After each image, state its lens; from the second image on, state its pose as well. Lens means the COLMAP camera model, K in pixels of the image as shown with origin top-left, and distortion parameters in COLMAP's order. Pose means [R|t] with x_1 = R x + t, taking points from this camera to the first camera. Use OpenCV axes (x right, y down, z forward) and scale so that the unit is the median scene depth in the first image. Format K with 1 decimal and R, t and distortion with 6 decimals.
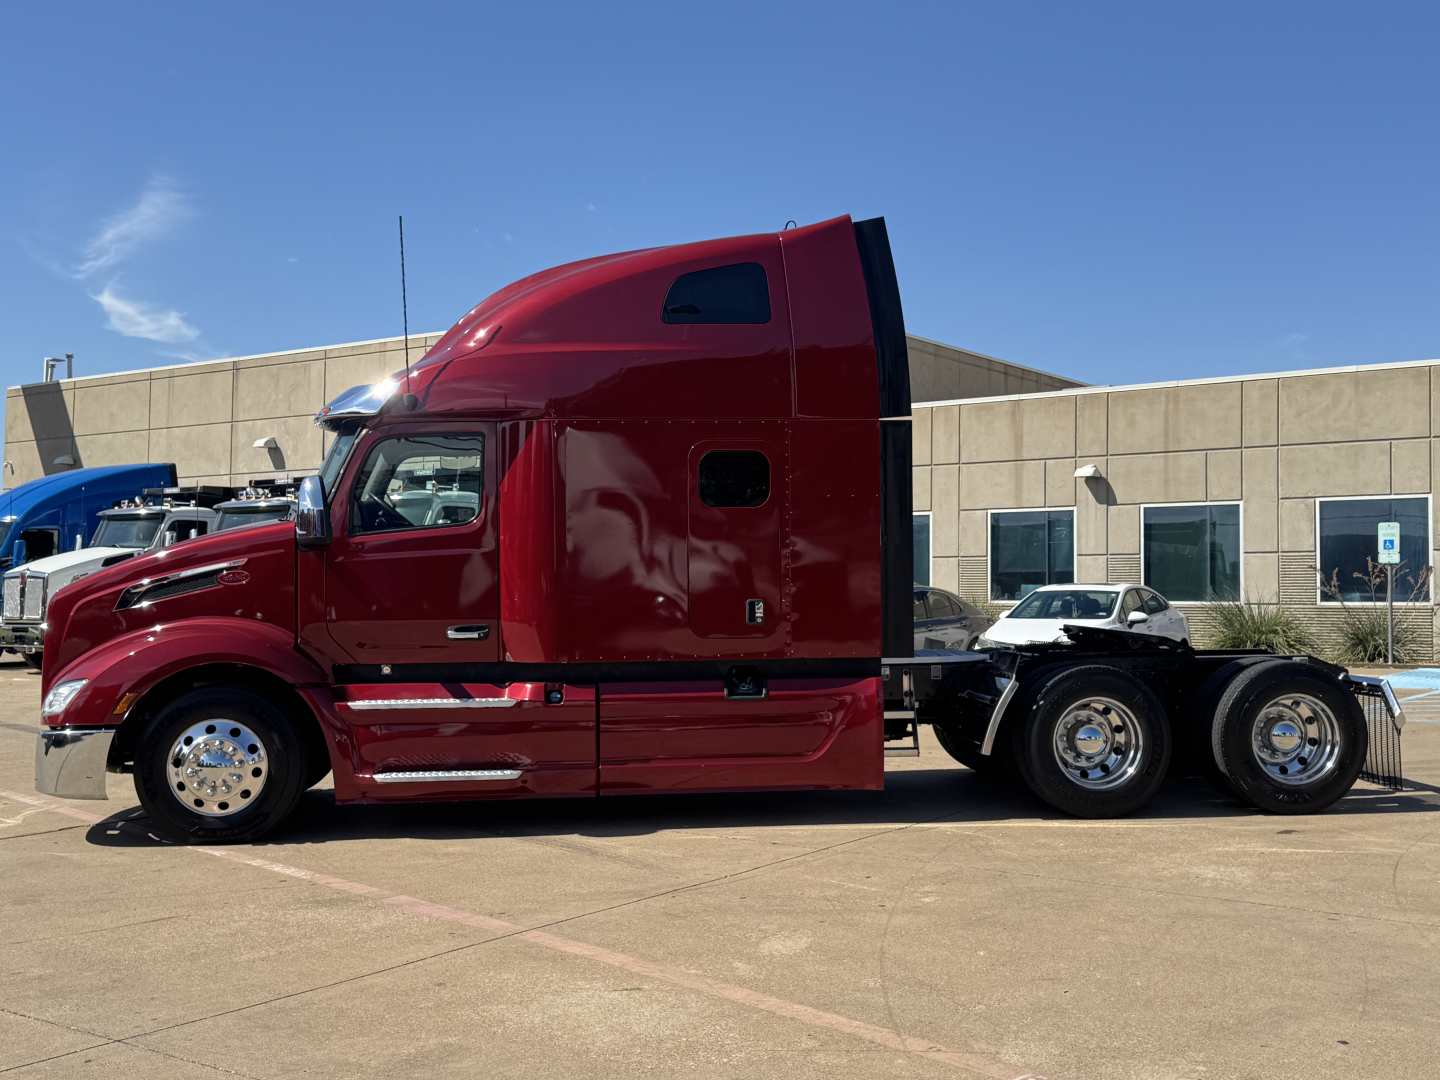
lens RADIAL K [[1636.8, 0, 739.8], [0, 1636.8, 560.5], [0, 0, 1]] dist [0.053597, -0.002942]
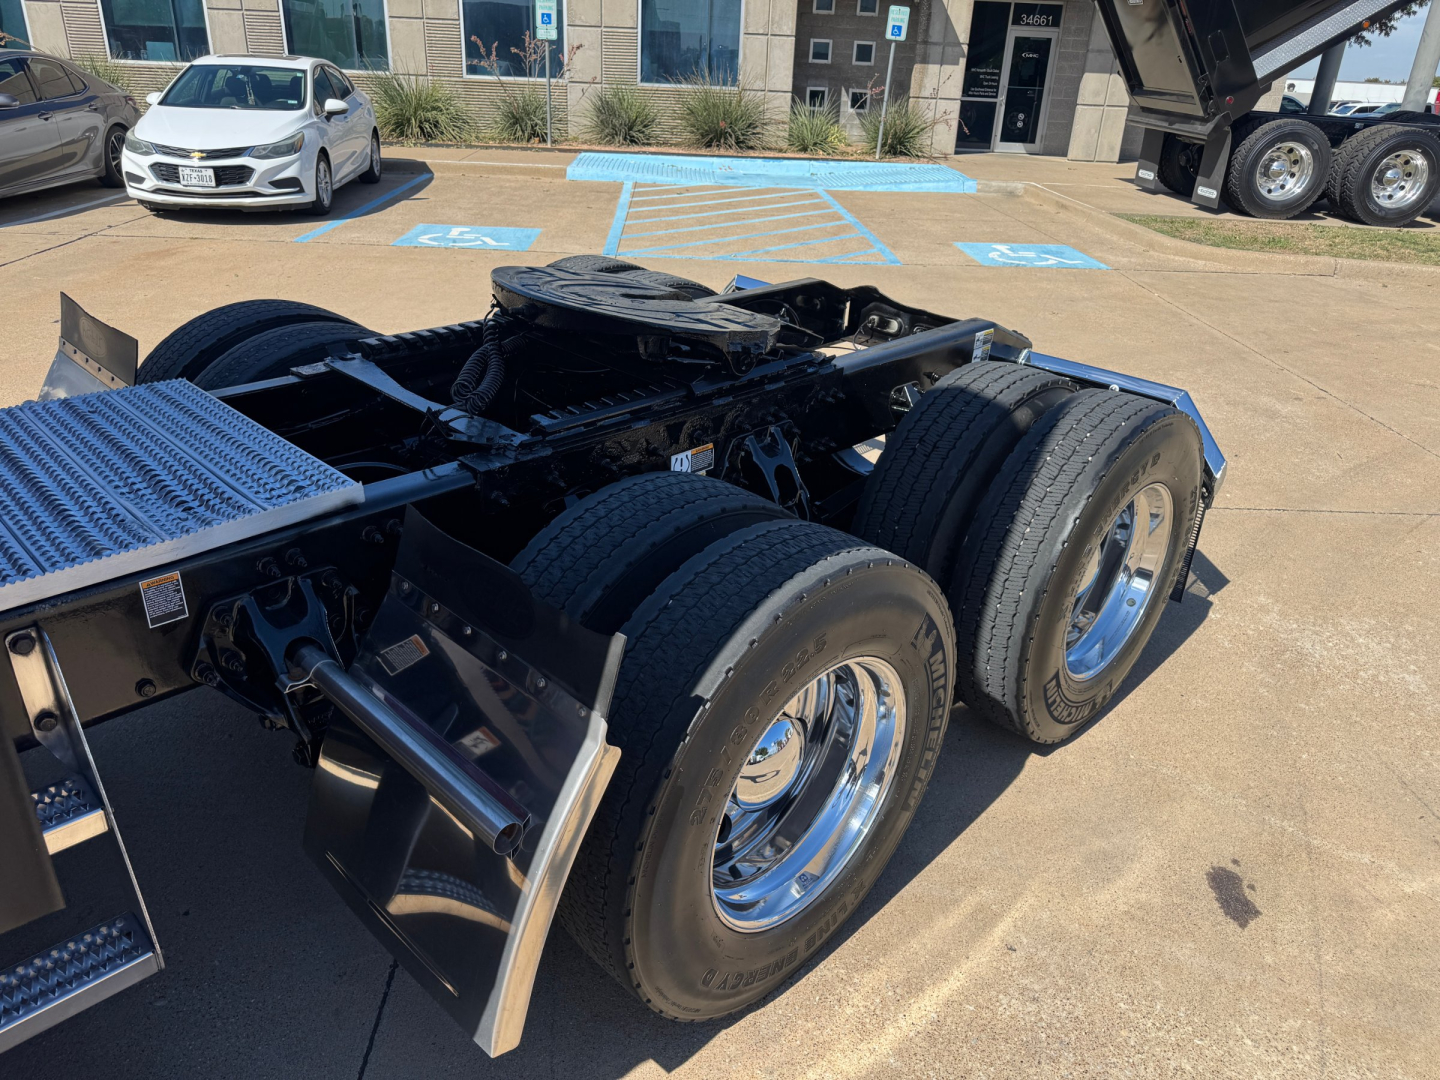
lens RADIAL K [[1037.4, 0, 713.1], [0, 1037.4, 548.2], [0, 0, 1]] dist [0.002719, -0.001500]
pose [[0.794989, -0.228420, 0.561975, 0.109653], [-0.054675, 0.895648, 0.441390, -0.013749], [-0.604154, -0.381627, 0.699542, 0.929505]]
